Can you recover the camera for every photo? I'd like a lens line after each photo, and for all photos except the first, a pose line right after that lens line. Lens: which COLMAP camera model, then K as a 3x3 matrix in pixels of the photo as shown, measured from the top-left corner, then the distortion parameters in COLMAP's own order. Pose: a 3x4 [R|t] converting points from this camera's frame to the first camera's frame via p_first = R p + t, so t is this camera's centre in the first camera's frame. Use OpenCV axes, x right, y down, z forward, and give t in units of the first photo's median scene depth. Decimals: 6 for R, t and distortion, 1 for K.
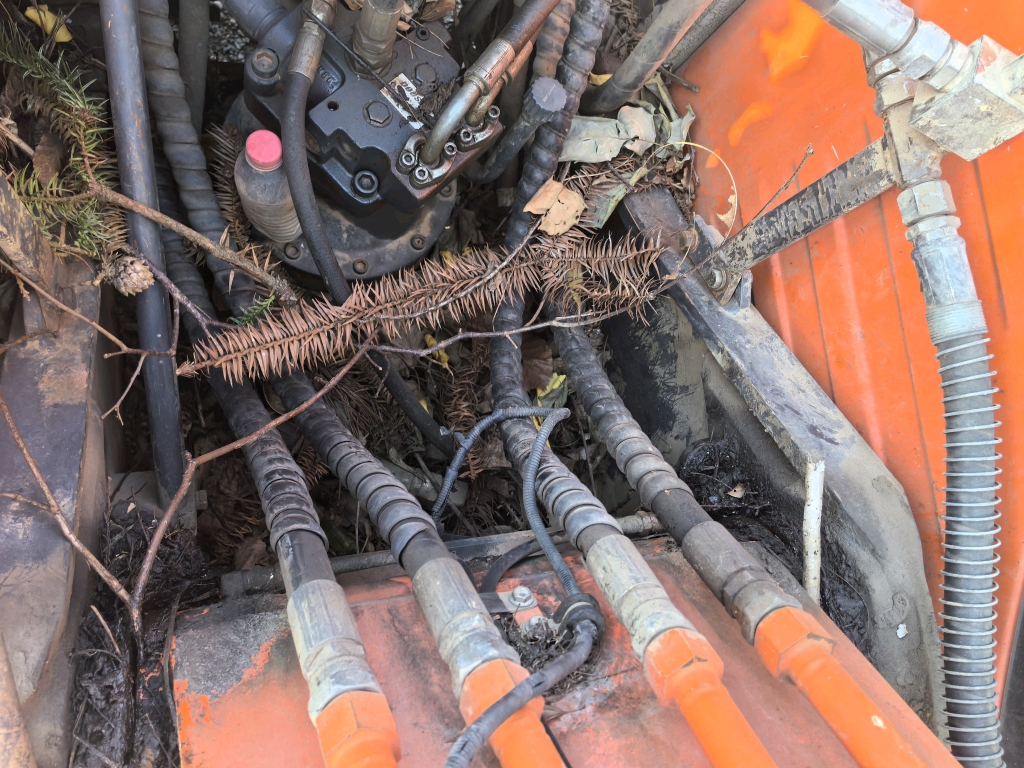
lens RADIAL K [[798.2, 0, 485.6], [0, 798.2, 384.1], [0, 0, 1]] dist [0.067952, -0.083645]
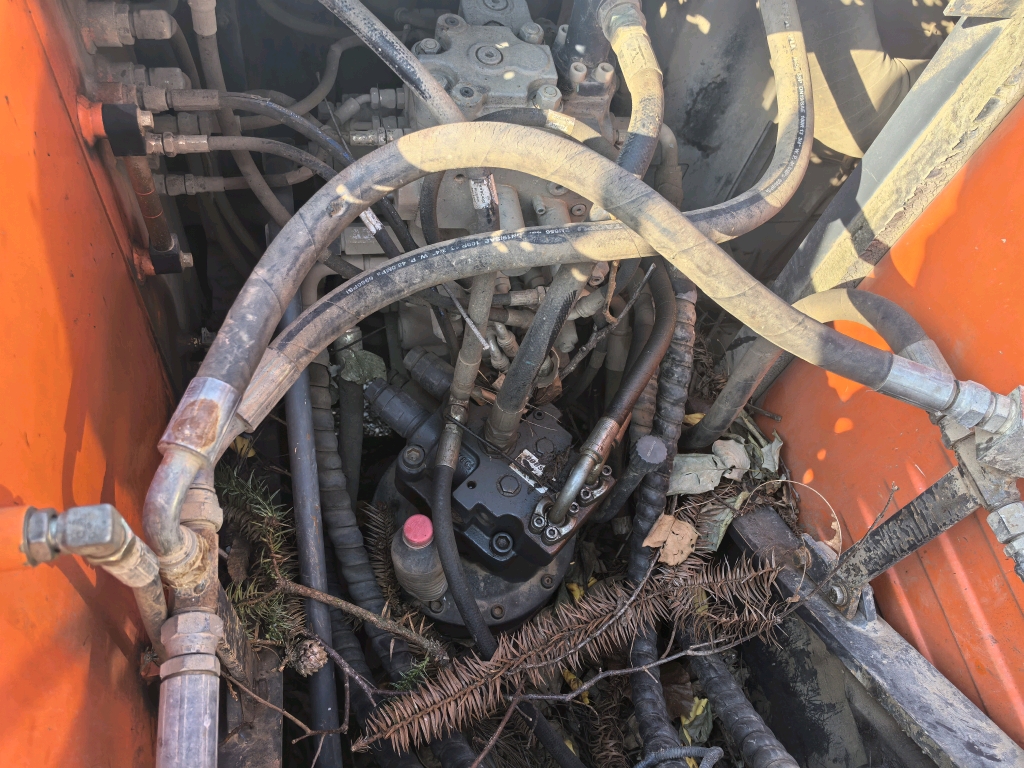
lens RADIAL K [[811.1, 0, 512.0], [0, 811.1, 384.0], [0, 0, 1]] dist [0.079485, -0.110172]
pose [[0.989875, -0.124117, -0.068864, -0.028075], [0.092991, 0.933612, -0.346007, -0.060834], [0.107238, 0.336100, 0.935701, -0.153956]]
